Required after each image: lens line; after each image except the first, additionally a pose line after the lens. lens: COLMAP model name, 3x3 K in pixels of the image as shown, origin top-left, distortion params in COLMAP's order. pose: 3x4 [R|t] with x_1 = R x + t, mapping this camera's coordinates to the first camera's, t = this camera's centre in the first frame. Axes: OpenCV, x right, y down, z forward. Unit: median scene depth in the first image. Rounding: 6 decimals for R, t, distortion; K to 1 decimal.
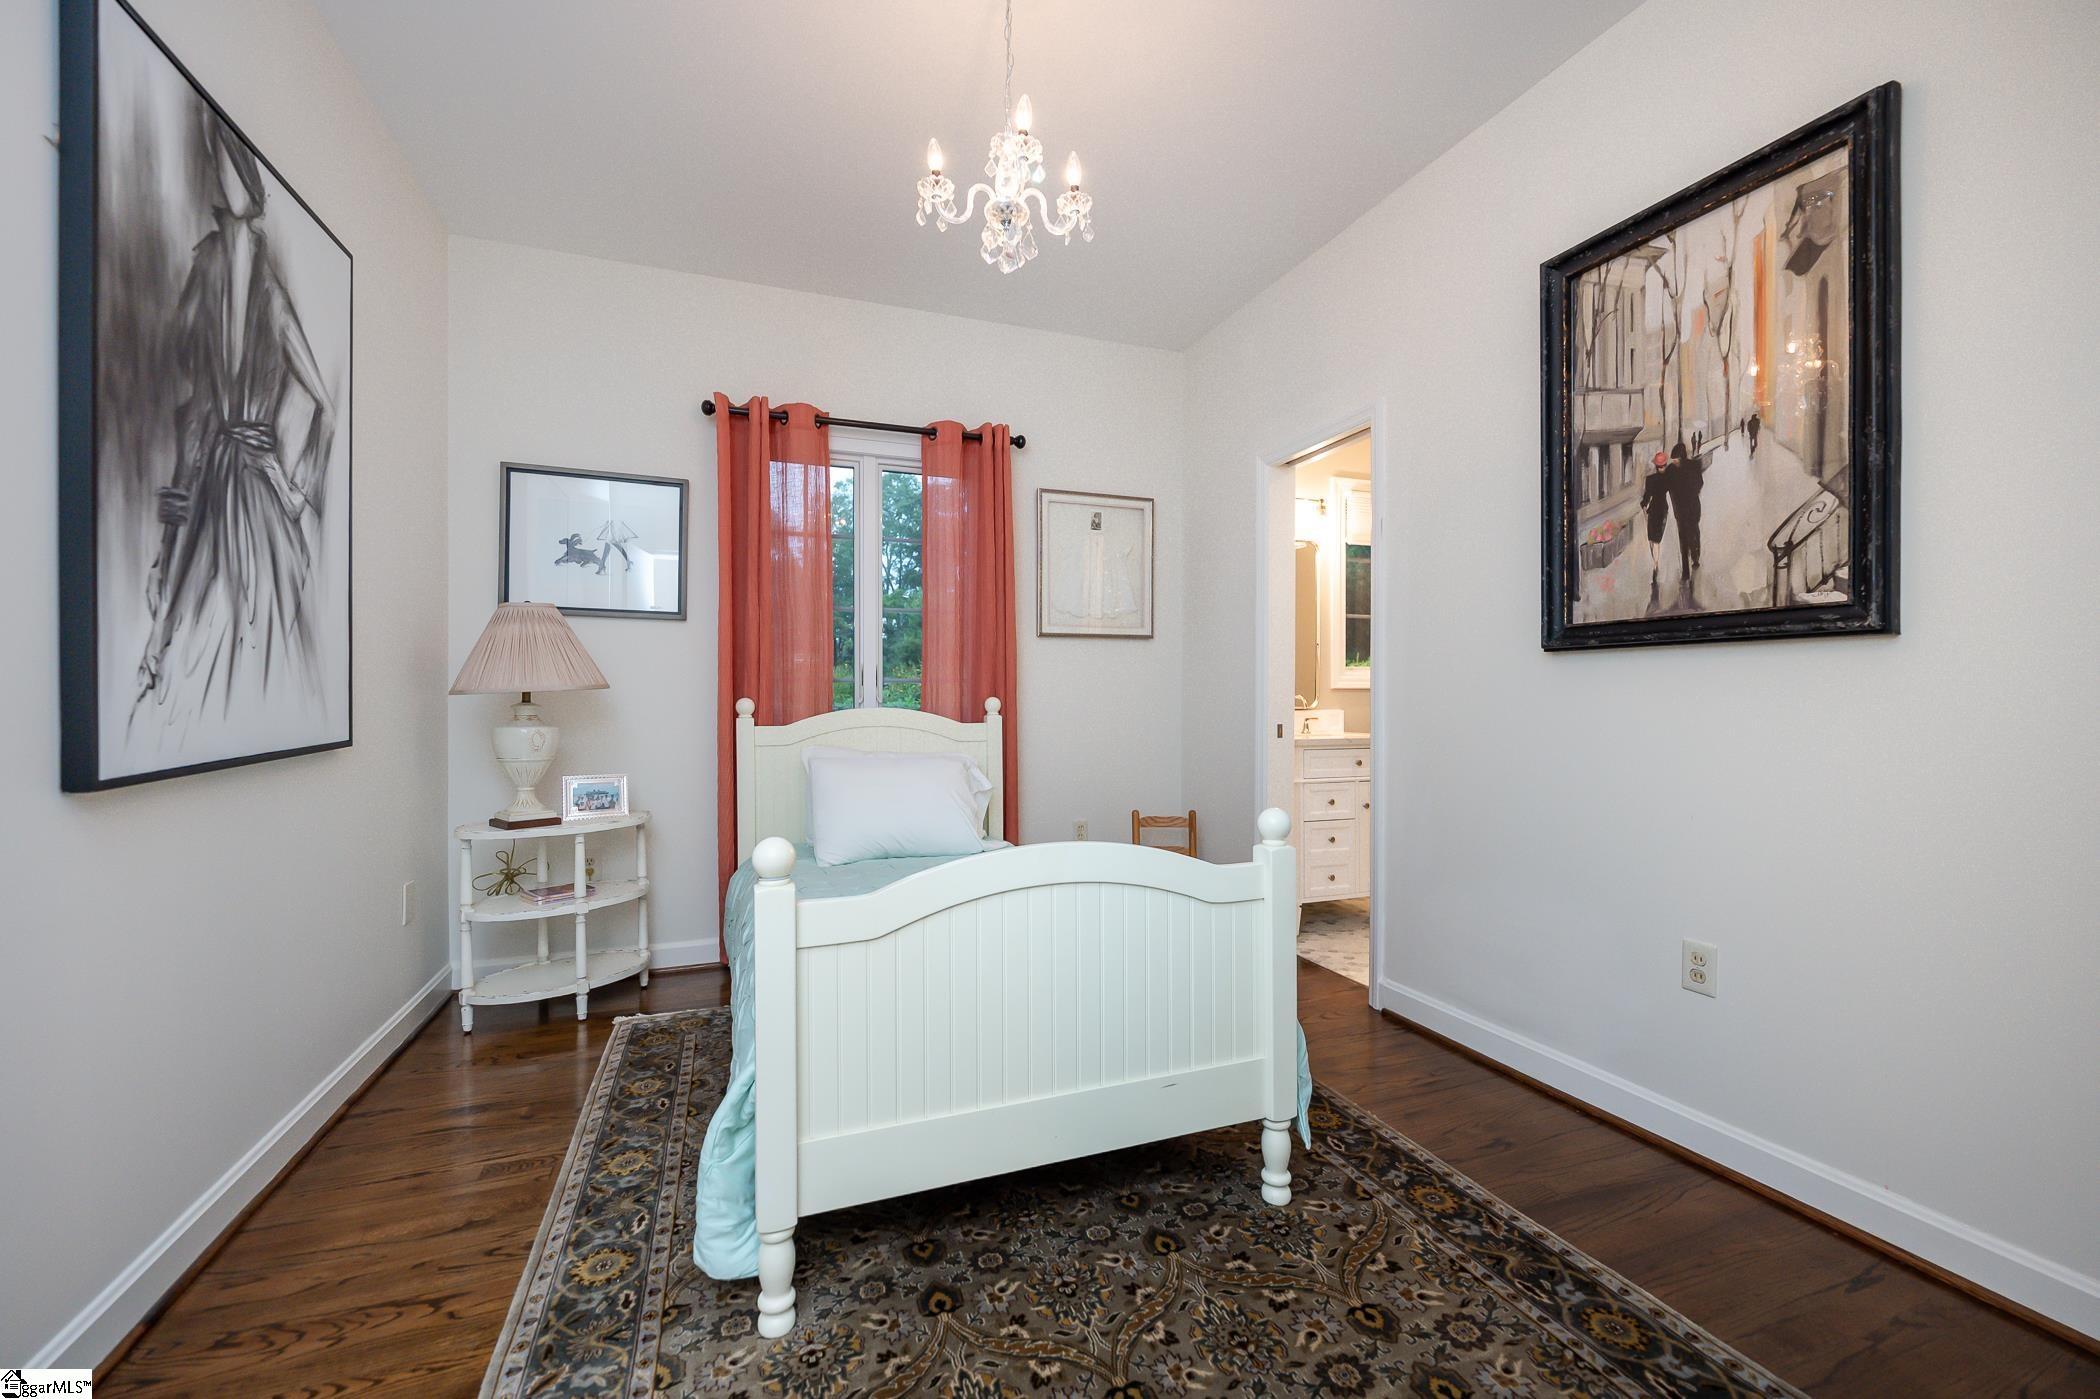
lens RADIAL K [[848.0, 0, 1053.7], [0, 848.0, 696.7], [0, 0, 1]] dist [-0.004374, -0.000099]
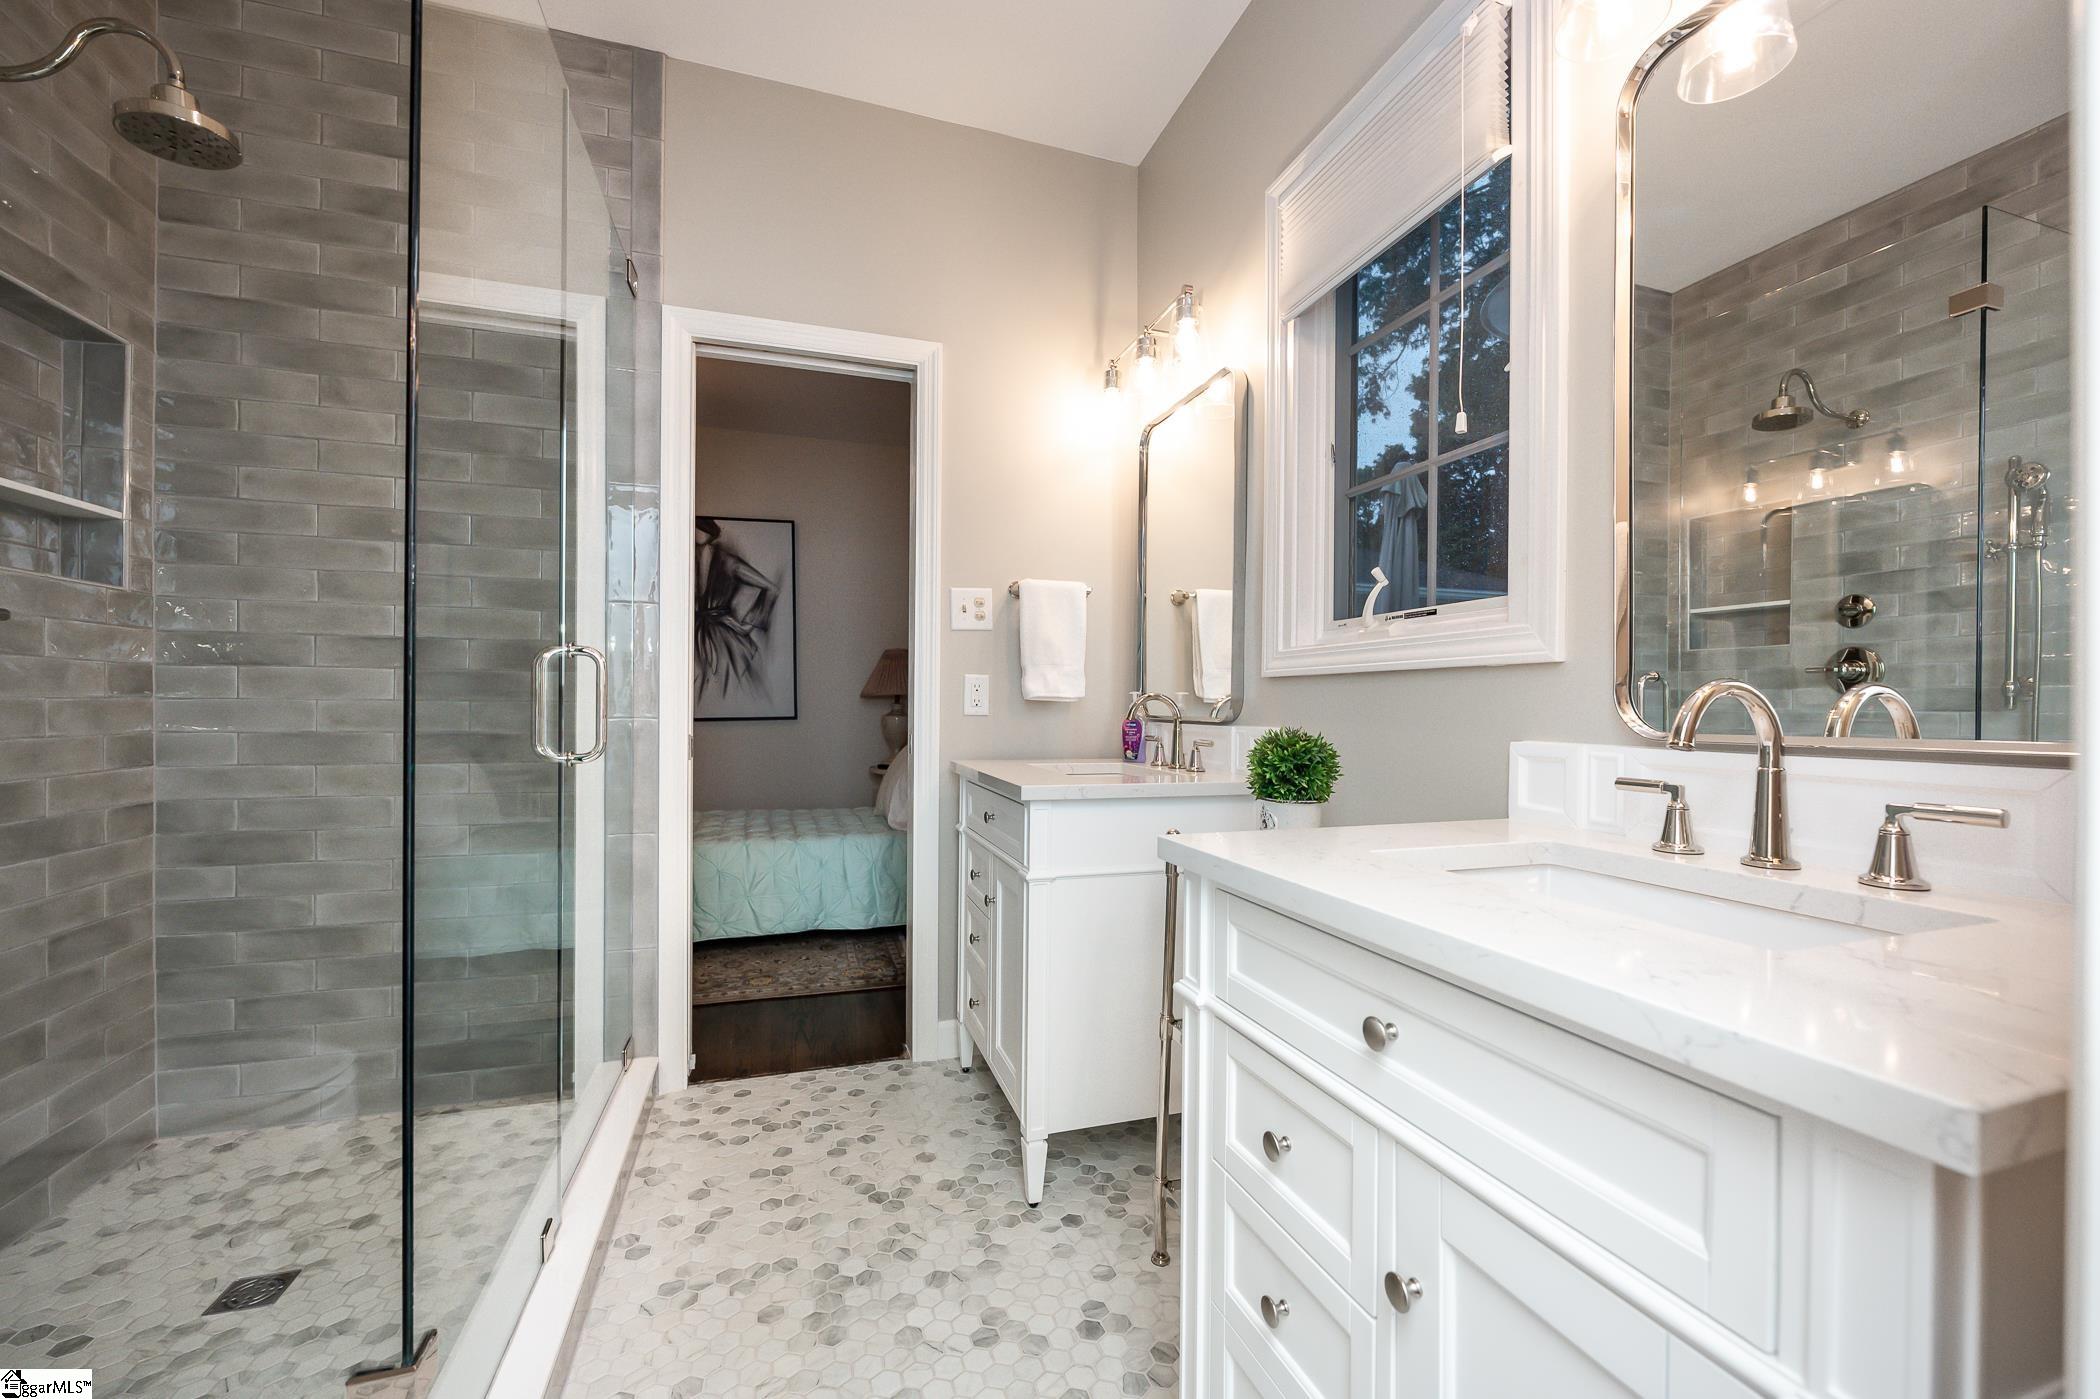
lens RADIAL K [[848.0, 0, 1052.4], [0, 848.0, 702.0], [0, 0, 1]] dist [-0.004374, -0.000099]
pose [[-0.055404, -0.001102, -0.998463, 1.662412], [-0.008195, 0.999966, -0.000649, 0.003655], [0.998430, 0.008147, -0.055412, 1.970274]]
